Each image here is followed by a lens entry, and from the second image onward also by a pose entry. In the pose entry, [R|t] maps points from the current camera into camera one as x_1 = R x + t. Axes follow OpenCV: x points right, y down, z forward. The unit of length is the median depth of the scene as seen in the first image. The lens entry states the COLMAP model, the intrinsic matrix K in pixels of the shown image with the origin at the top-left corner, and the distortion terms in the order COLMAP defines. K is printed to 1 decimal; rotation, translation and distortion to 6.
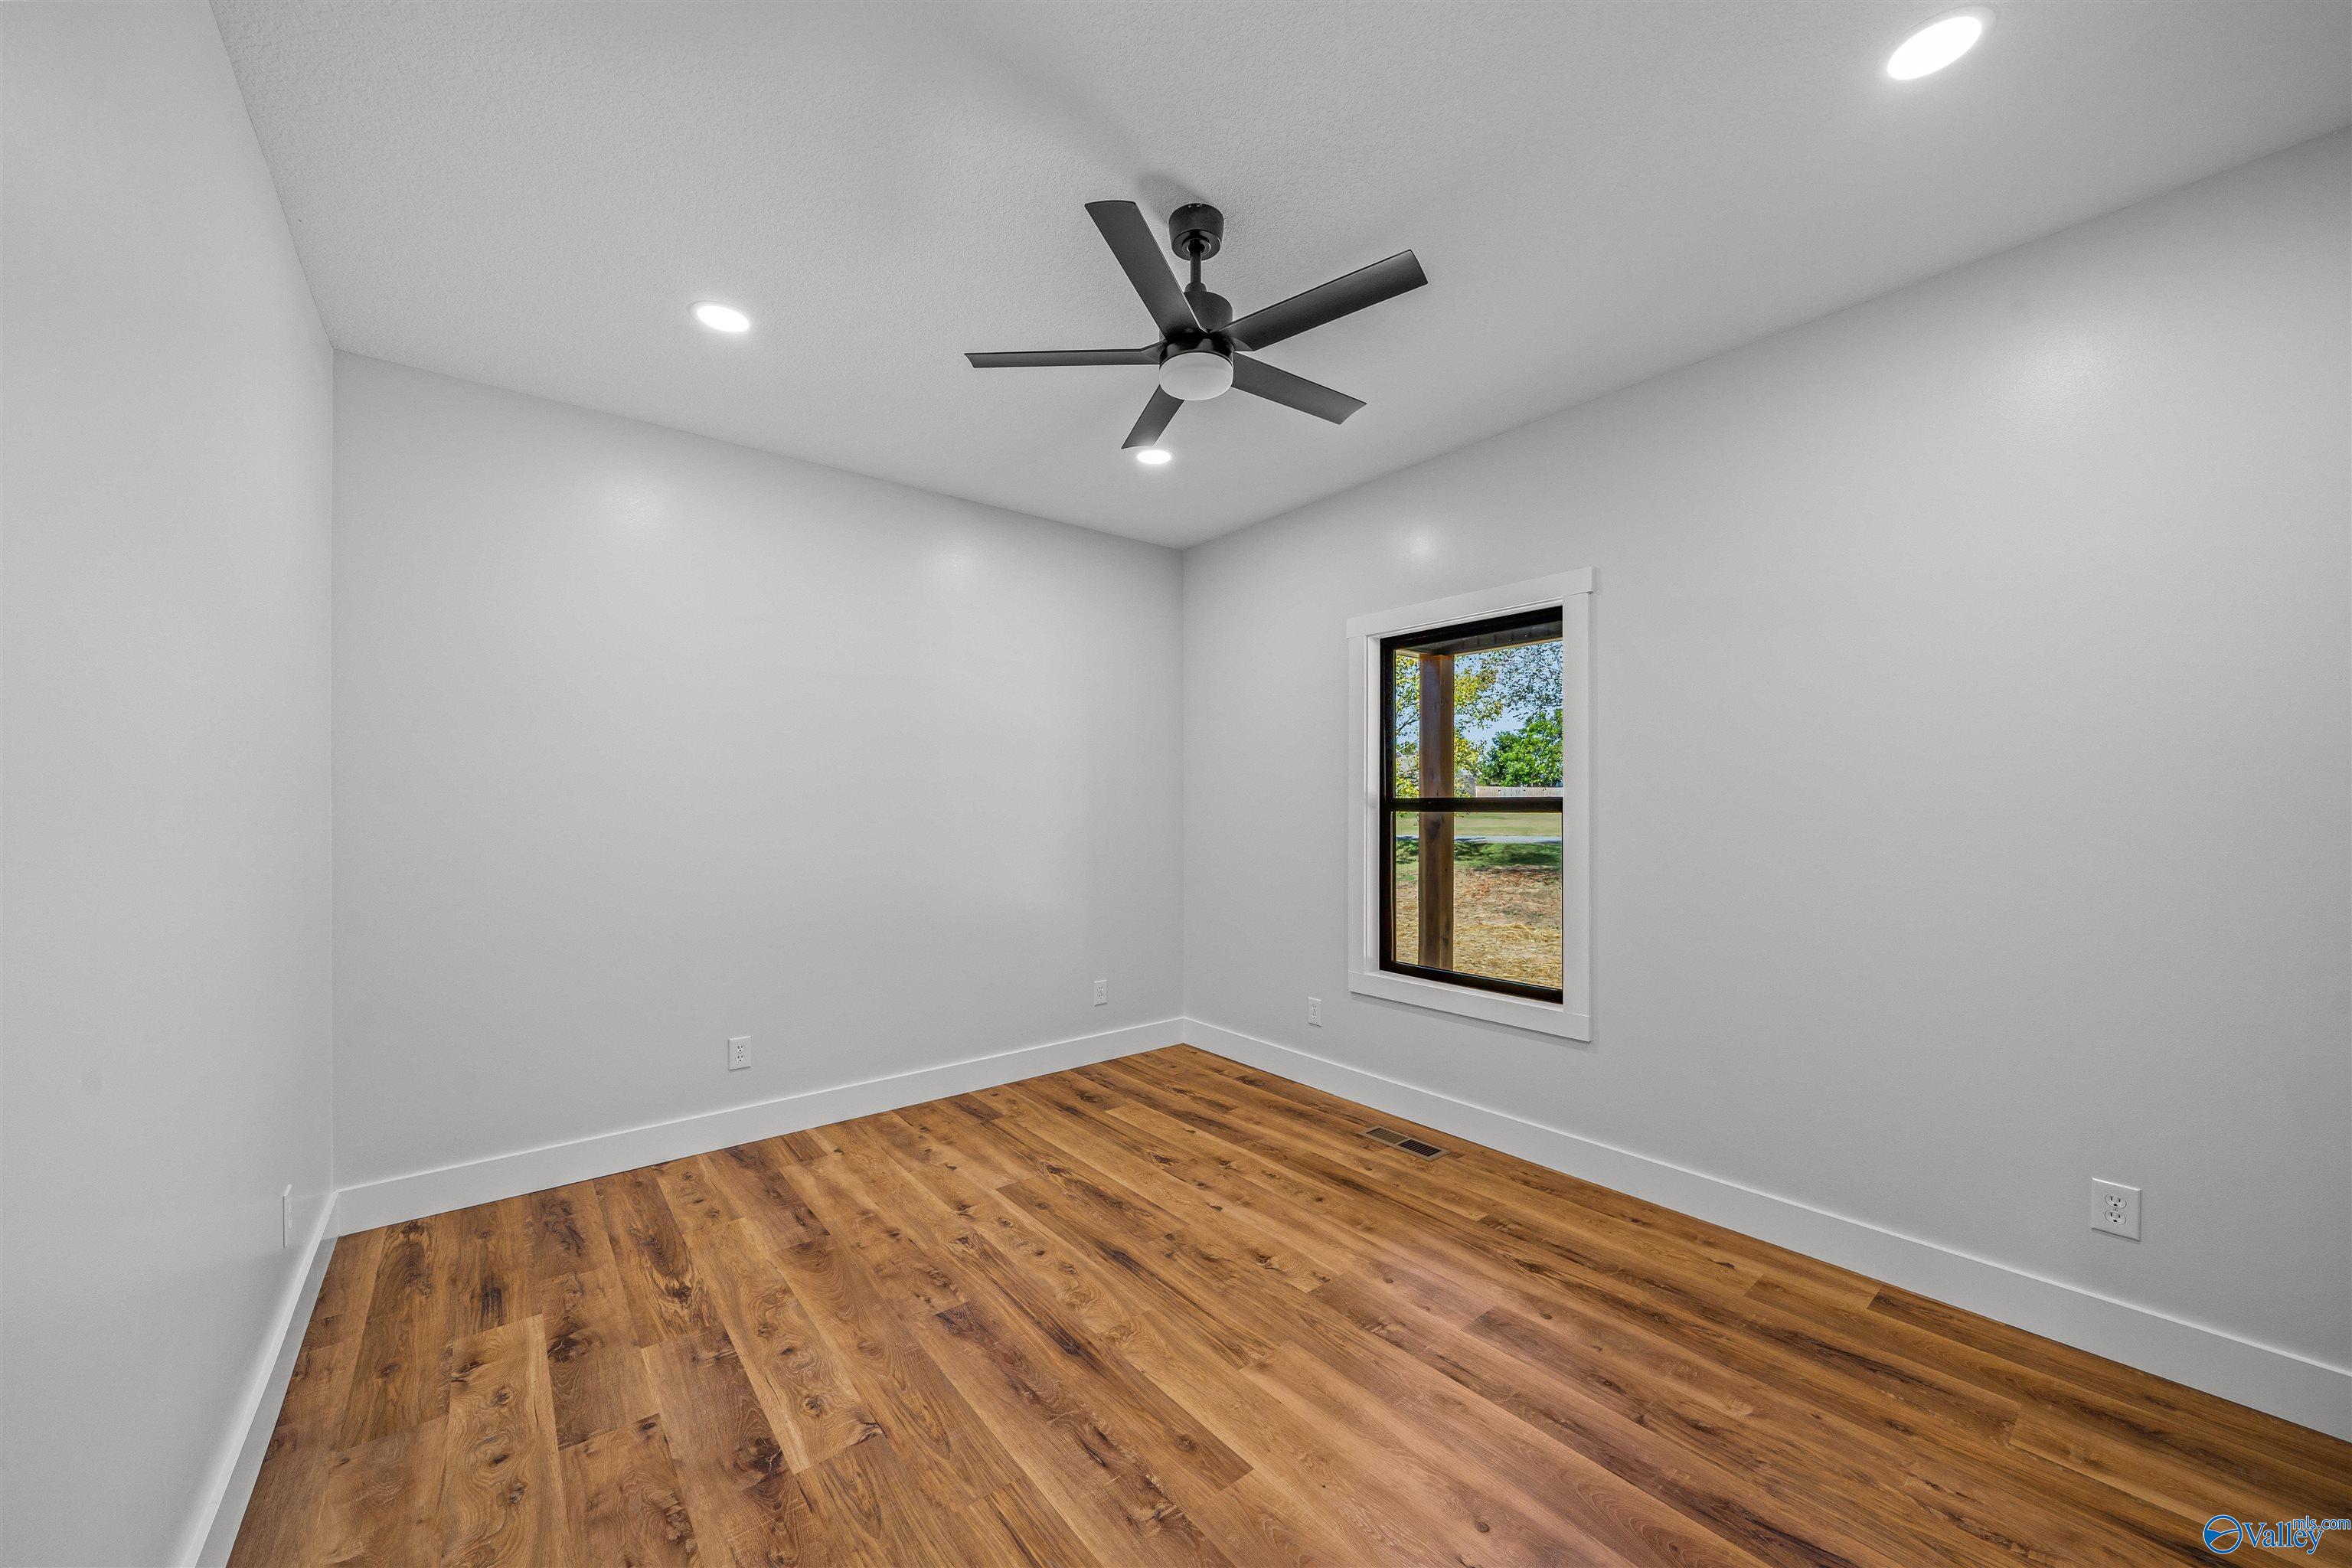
lens RADIAL K [[852.5, 0, 1176.0], [0, 852.5, 784.0], [0, 0, 1]] dist [0.000574, 0.000150]
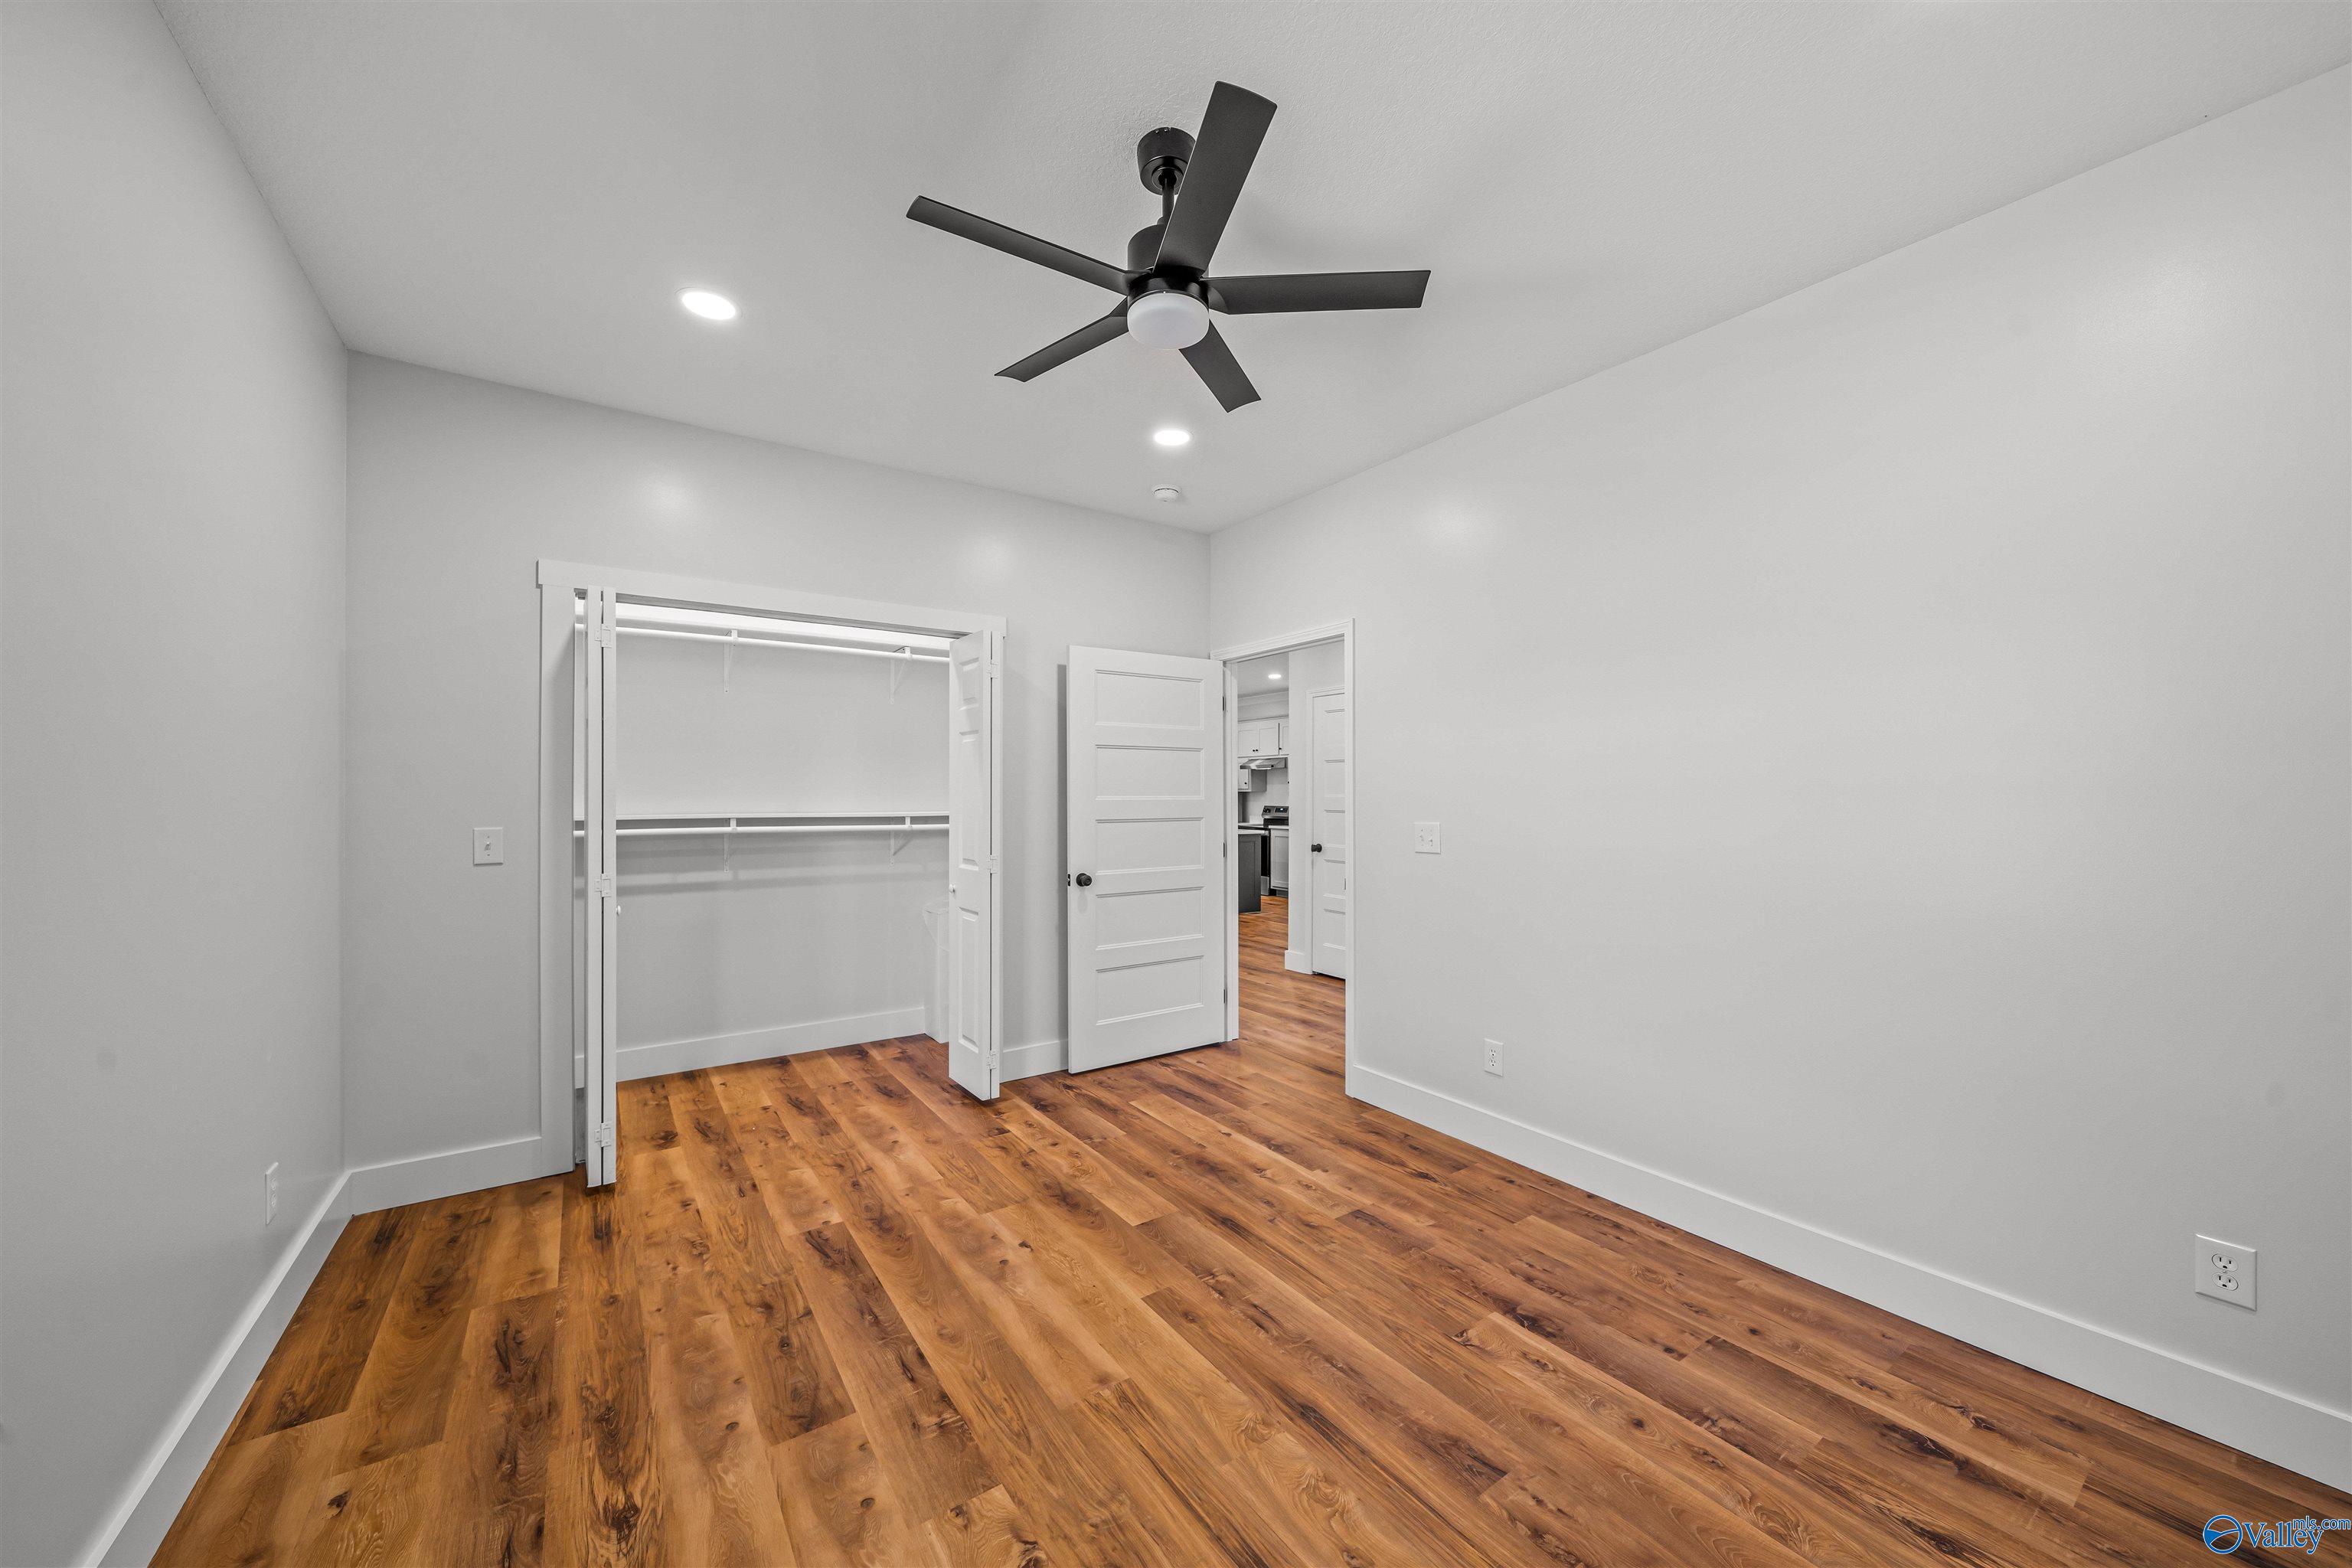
lens RADIAL K [[852.5, 0, 1176.0], [0, 852.5, 784.0], [0, 0, 1]] dist [0.000574, 0.000150]
pose [[-0.997246, 0.002107, 0.074140, -0.052680], [-0.000522, 0.999372, -0.035425, 0.046596], [-0.074168, -0.035366, -0.996618, 1.975611]]
